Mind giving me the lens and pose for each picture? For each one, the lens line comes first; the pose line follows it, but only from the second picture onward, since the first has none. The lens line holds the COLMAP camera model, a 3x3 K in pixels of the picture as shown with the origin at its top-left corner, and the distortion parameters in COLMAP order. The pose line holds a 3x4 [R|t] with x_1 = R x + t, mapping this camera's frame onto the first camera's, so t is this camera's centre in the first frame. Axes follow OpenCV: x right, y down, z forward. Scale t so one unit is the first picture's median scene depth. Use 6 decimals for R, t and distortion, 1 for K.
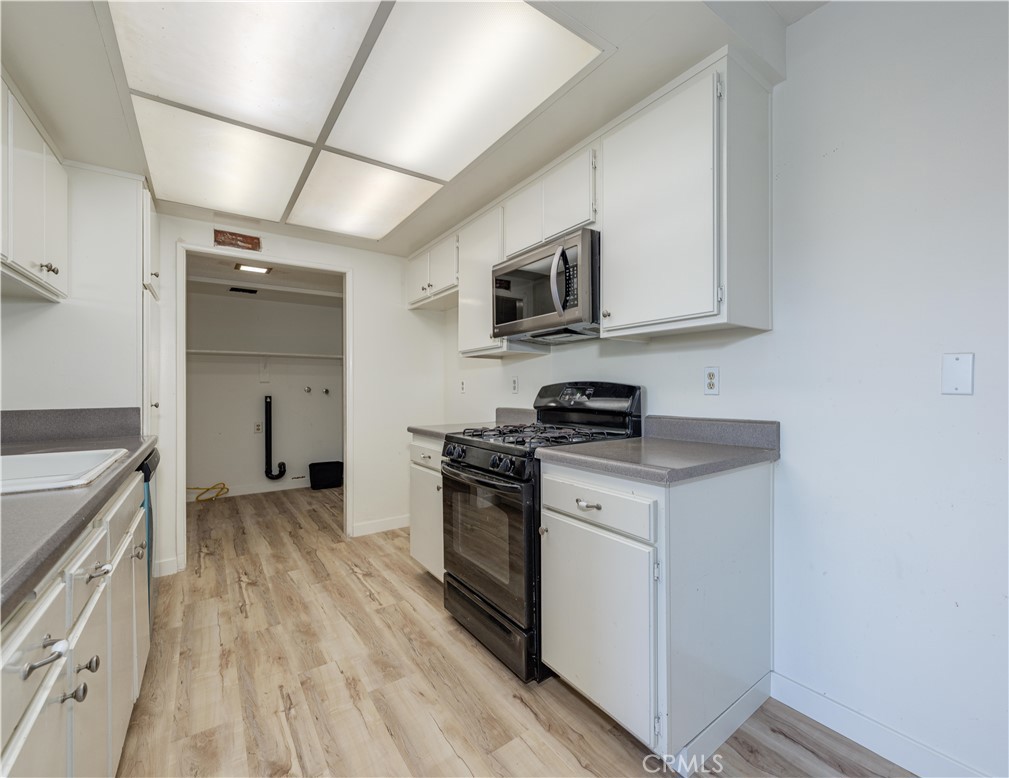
lens RADIAL K [[416.9, 0, 510.5], [0, 416.9, 389.6], [0, 0, 1]] dist [-0.003613, -0.000103]
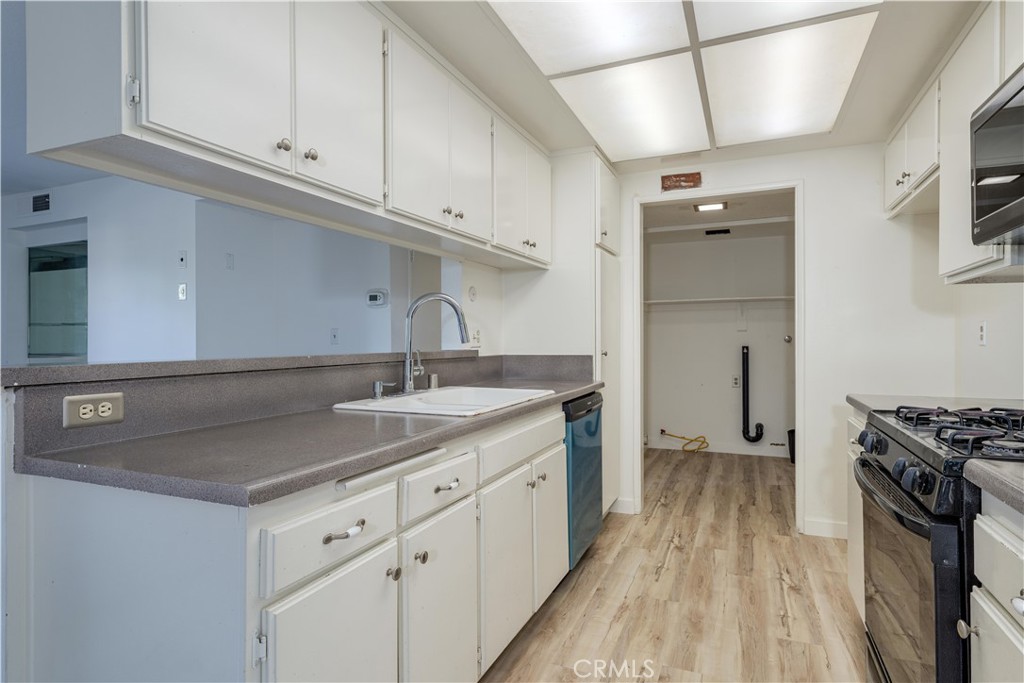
lens RADIAL K [[494.7, 0, 516.4], [0, 494.7, 341.6], [0, 0, 1]] dist [-0.001048, -0.000153]
pose [[0.571406, 0.004503, -0.820655, 0.080016], [-0.000395, 0.999986, 0.005212, -0.000632], [0.820667, -0.002654, 0.571400, 0.076499]]
